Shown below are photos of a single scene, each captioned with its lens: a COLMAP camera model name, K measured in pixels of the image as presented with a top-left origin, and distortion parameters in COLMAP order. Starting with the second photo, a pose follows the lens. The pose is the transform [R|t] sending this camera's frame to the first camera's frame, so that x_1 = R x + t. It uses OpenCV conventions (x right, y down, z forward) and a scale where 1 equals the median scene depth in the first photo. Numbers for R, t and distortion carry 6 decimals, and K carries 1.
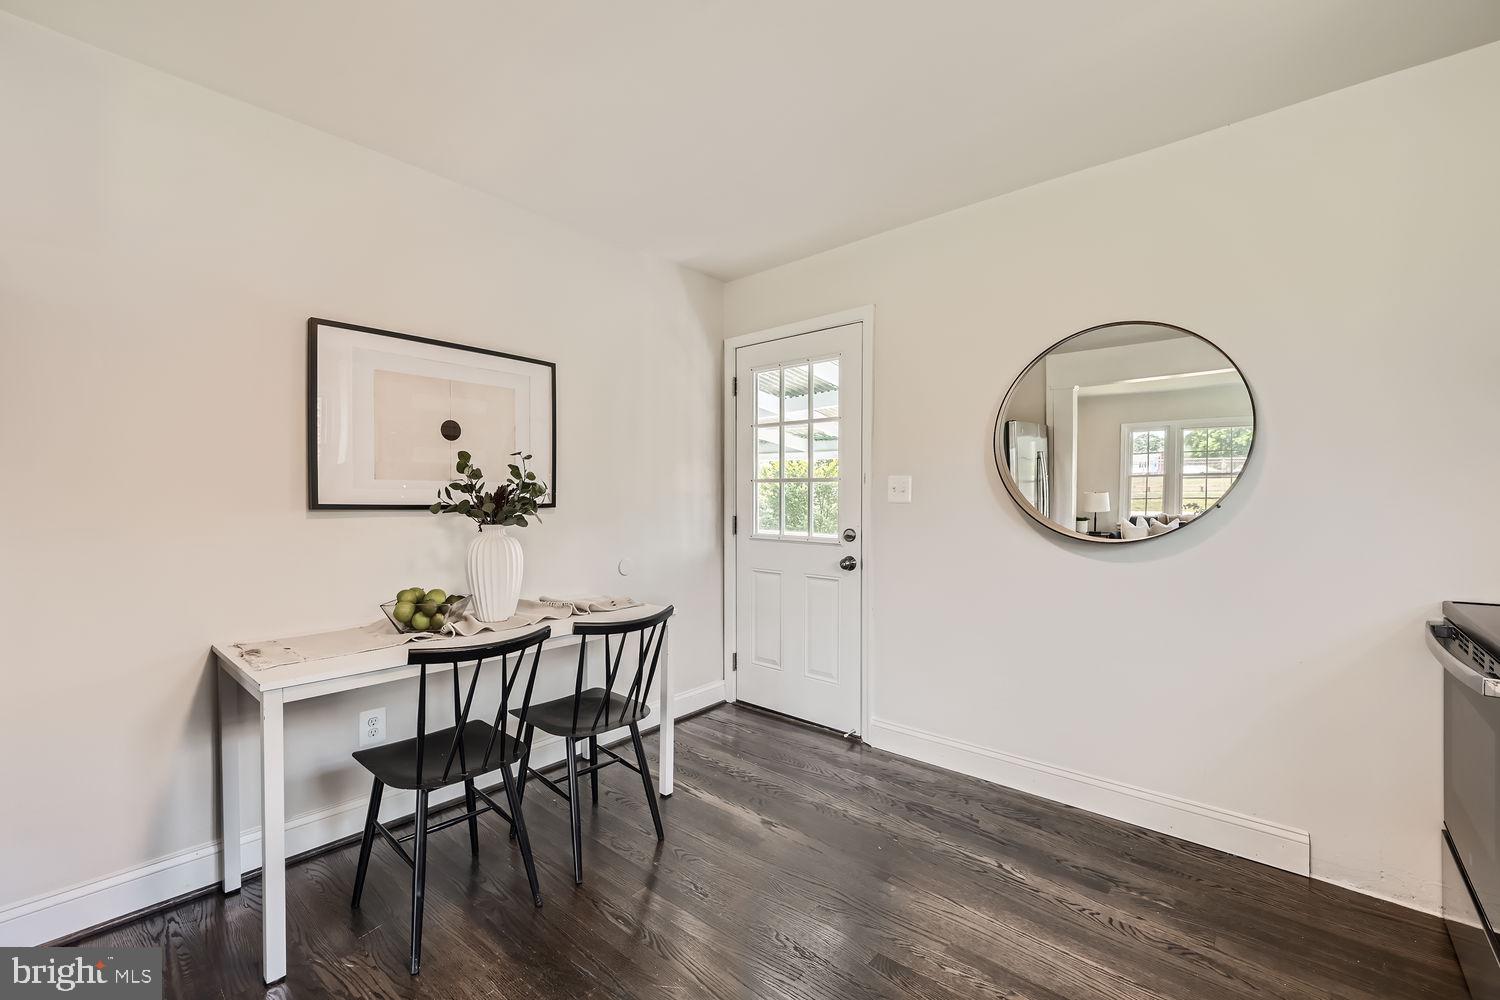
lens RADIAL K [[651.1, 0, 741.5], [0, 651.1, 493.1], [0, 0, 1]] dist [0.003820, -0.000106]
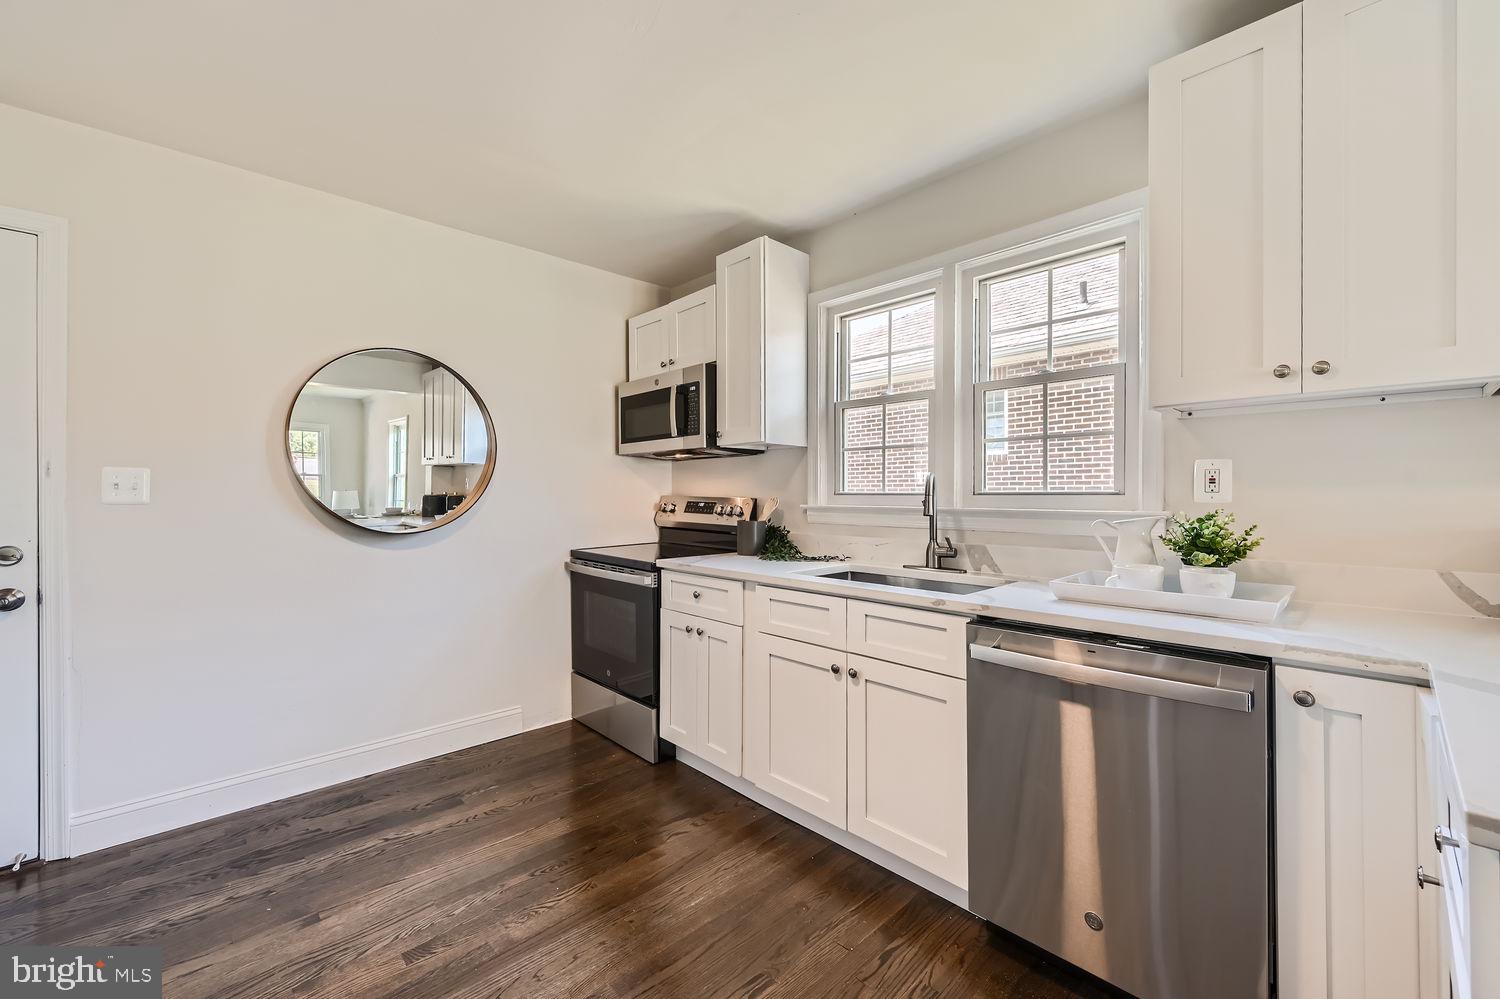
lens RADIAL K [[604.5, 0, 743.7], [0, 604.5, 494.1], [0, 0, 1]] dist [0.001369, 0.000463]
pose [[0.077827, 0.001660, 0.996966, -0.467979], [0.005107, 0.999985, -0.002063, 0.010554], [-0.996954, 0.005253, 0.077817, 0.289762]]
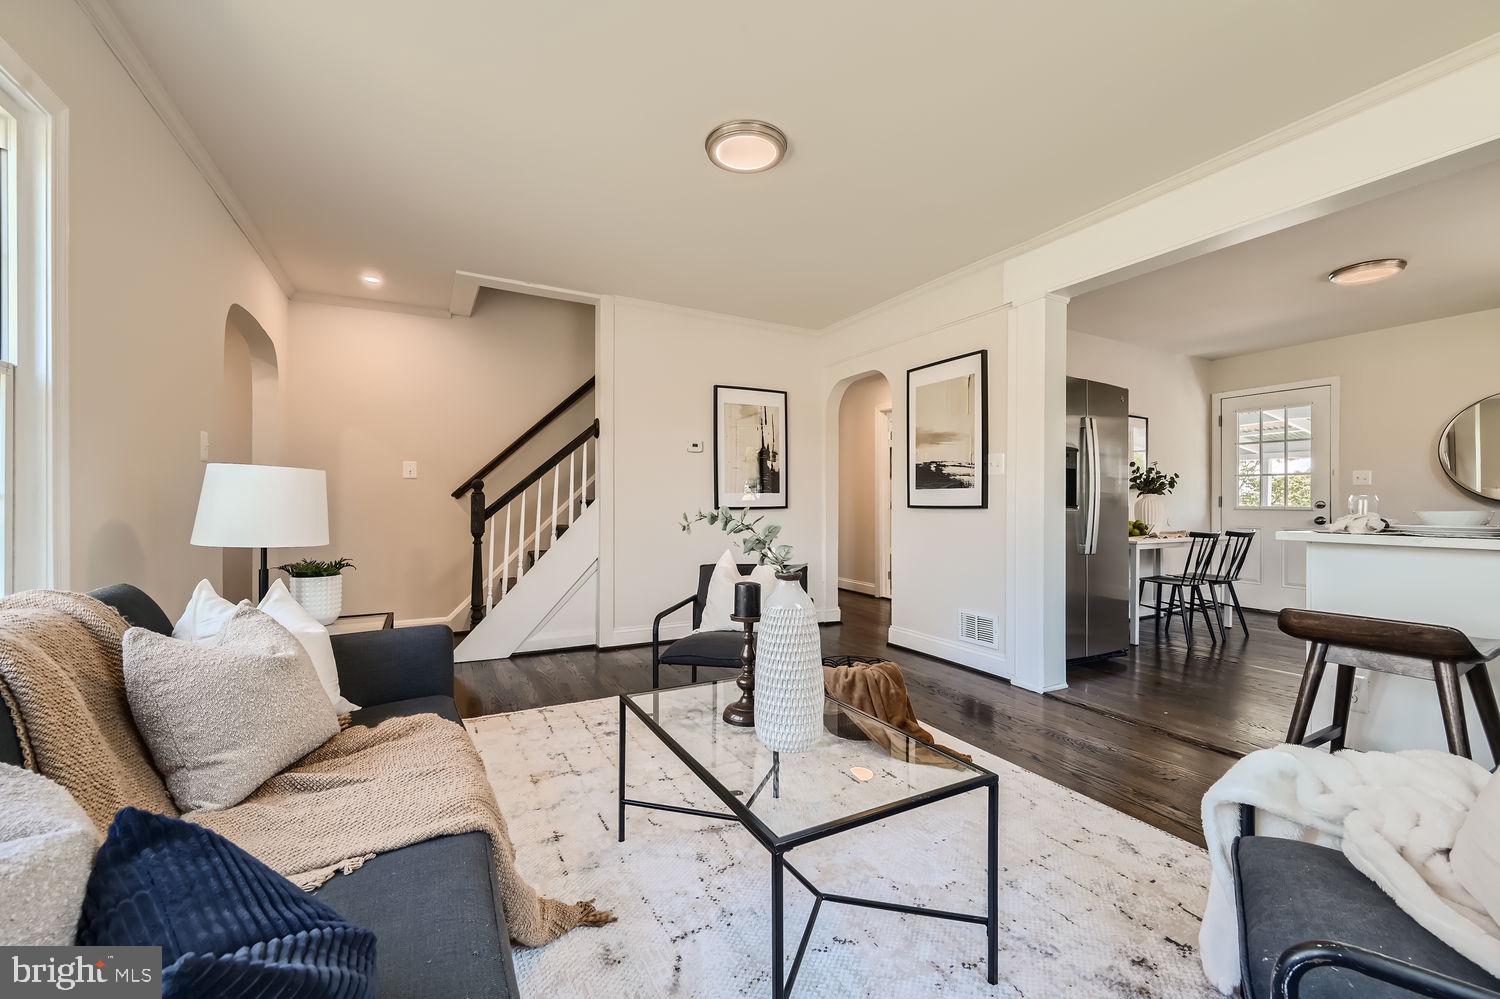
lens RADIAL K [[604.5, 0, 743.1], [0, 604.5, 500.2], [0, 0, 1]] dist [0.001369, 0.000463]
pose [[0.938643, 0.000780, -0.344889, -0.943186], [-0.003507, 0.999967, -0.007282, 0.087607], [0.344873, 0.008044, 0.938615, -1.396389]]
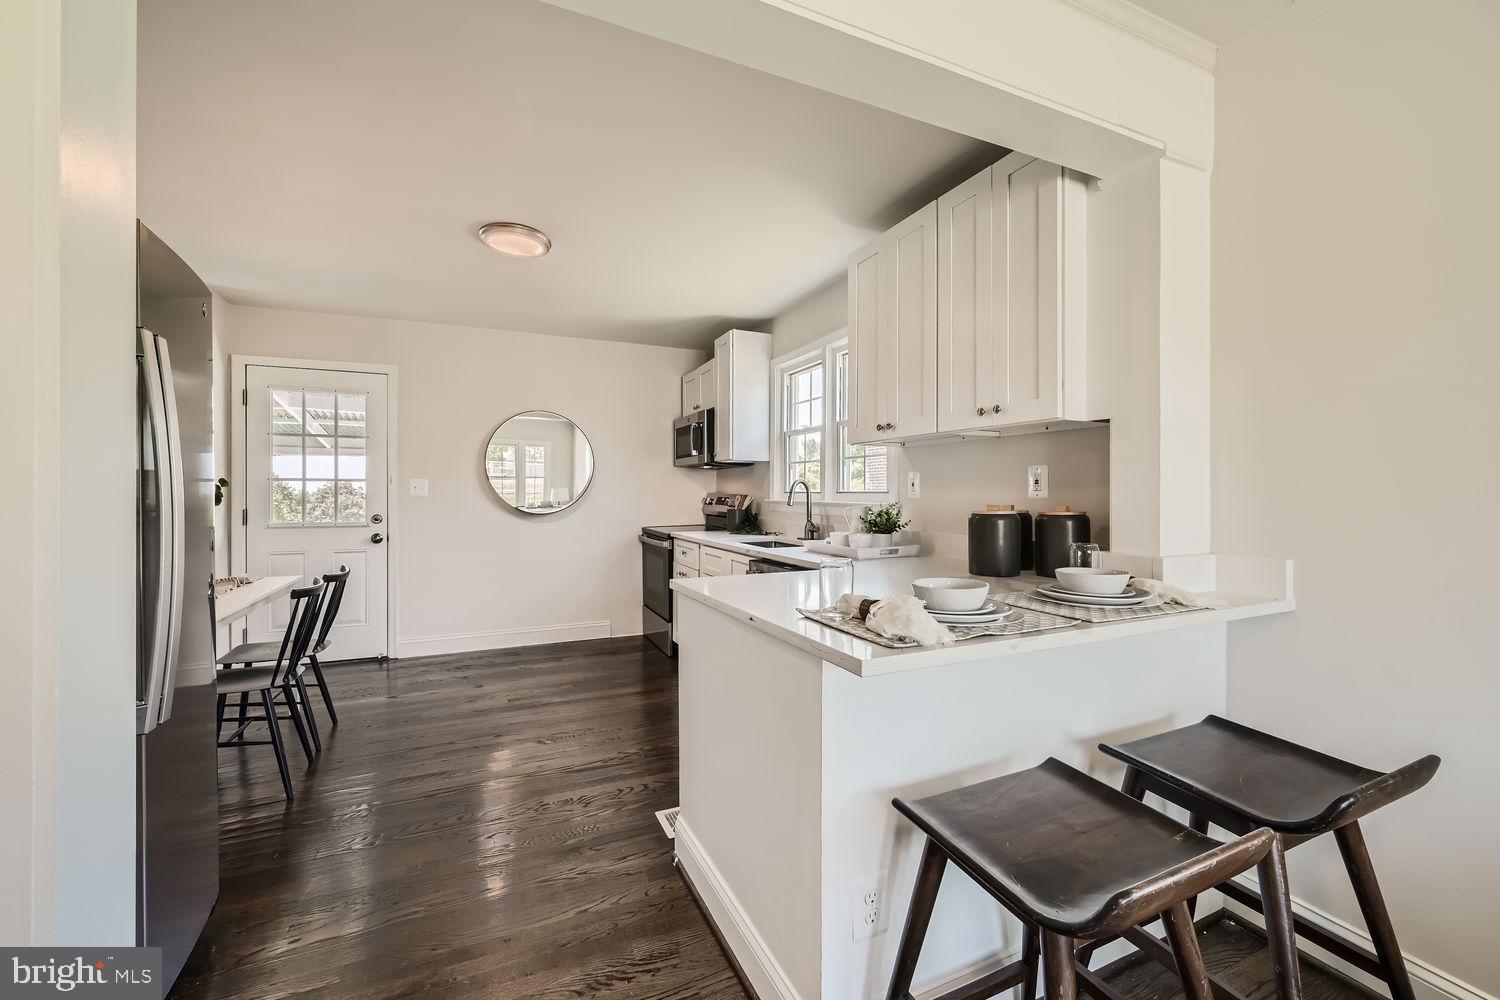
lens RADIAL K [[604.5, 0, 748.4], [0, 604.5, 489.5], [0, 0, 1]] dist [0.001369, 0.000463]
pose [[0.401058, 0.003816, 0.916045, -0.928414], [0.002246, 0.999984, -0.005149, 0.009809], [-0.916050, 0.004123, 0.401043, -0.378896]]
